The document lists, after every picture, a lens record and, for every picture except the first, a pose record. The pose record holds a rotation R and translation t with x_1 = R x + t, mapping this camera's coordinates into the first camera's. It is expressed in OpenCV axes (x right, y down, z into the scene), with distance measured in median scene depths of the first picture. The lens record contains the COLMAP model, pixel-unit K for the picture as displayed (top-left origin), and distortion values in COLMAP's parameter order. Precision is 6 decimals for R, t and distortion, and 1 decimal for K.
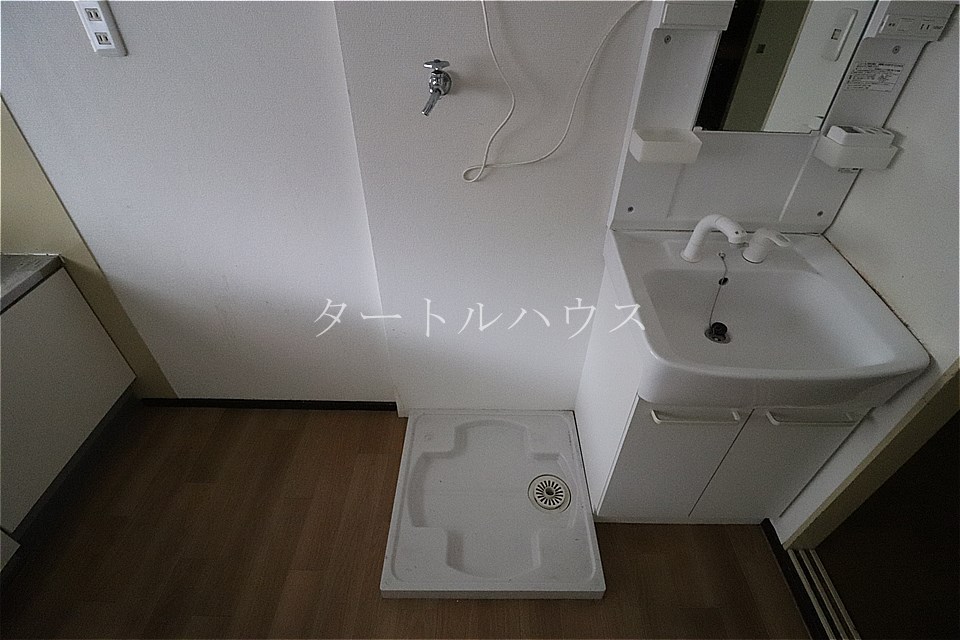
lens RADIAL K [[445.0, 0, 487.2], [0, 445.0, 317.0], [0, 0, 1]] dist [0.000411, -0.012326]
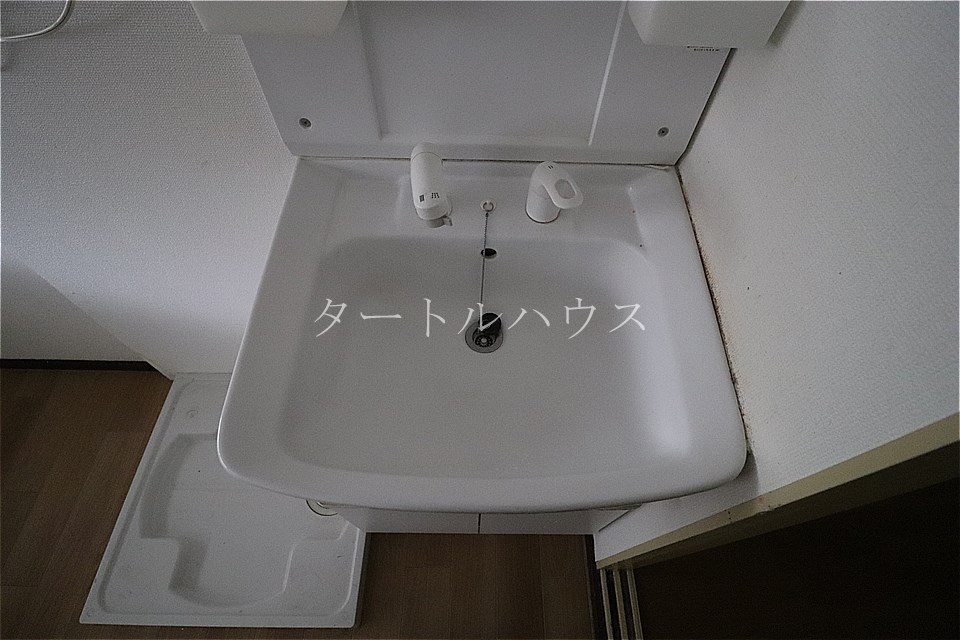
lens RADIAL K [[445.0, 0, 487.2], [0, 445.0, 317.0], [0, 0, 1]] dist [0.000411, -0.012326]
pose [[0.999969, 0.002026, 0.007622, 0.496871], [-0.004228, 0.953578, 0.301116, -0.167979], [-0.006658, -0.301138, 0.953557, 0.390005]]
